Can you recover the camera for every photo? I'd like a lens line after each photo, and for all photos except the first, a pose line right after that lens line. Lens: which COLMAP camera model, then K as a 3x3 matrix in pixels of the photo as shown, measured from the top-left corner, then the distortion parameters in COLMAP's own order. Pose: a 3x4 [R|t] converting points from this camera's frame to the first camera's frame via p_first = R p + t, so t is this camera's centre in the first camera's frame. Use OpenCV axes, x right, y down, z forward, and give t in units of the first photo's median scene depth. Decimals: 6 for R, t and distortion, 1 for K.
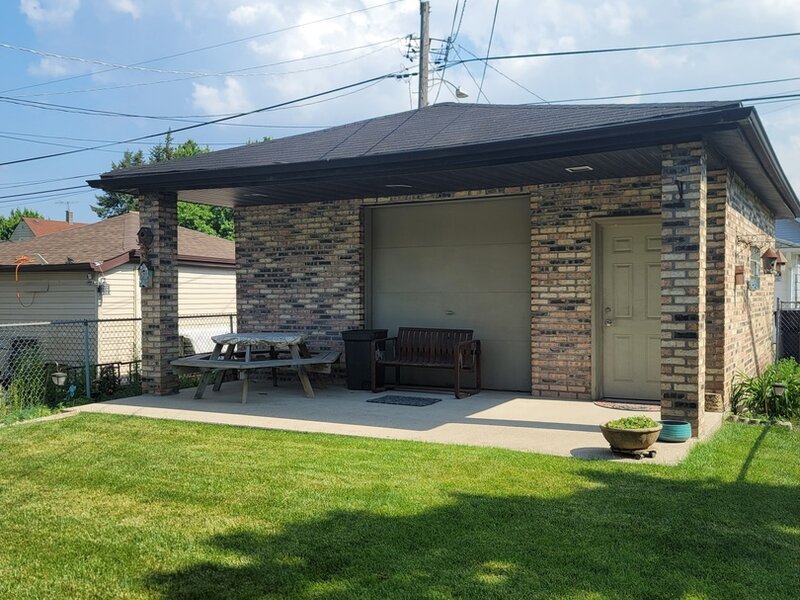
lens RADIAL K [[735.9, 0, 402.0], [0, 735.9, 299.2], [0, 0, 1]] dist [0.085093, 0.000000]
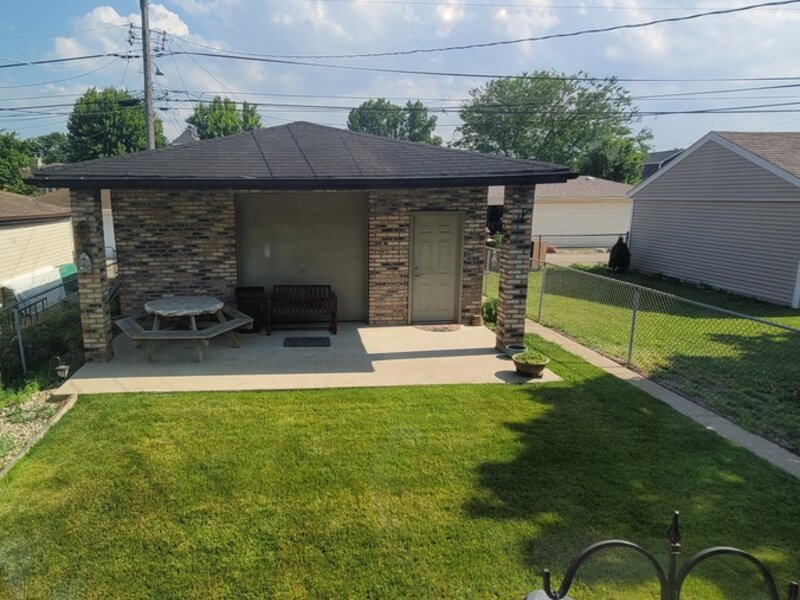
lens RADIAL K [[479.4, 0, 399.2], [0, 479.4, 299.9], [0, 0, 1]] dist [0.005073, 0.003968]
pose [[0.872251, -0.083001, 0.481964, -0.252954], [0.011843, 0.988789, 0.148849, -0.070972], [-0.488916, -0.124126, 0.863455, 0.104281]]
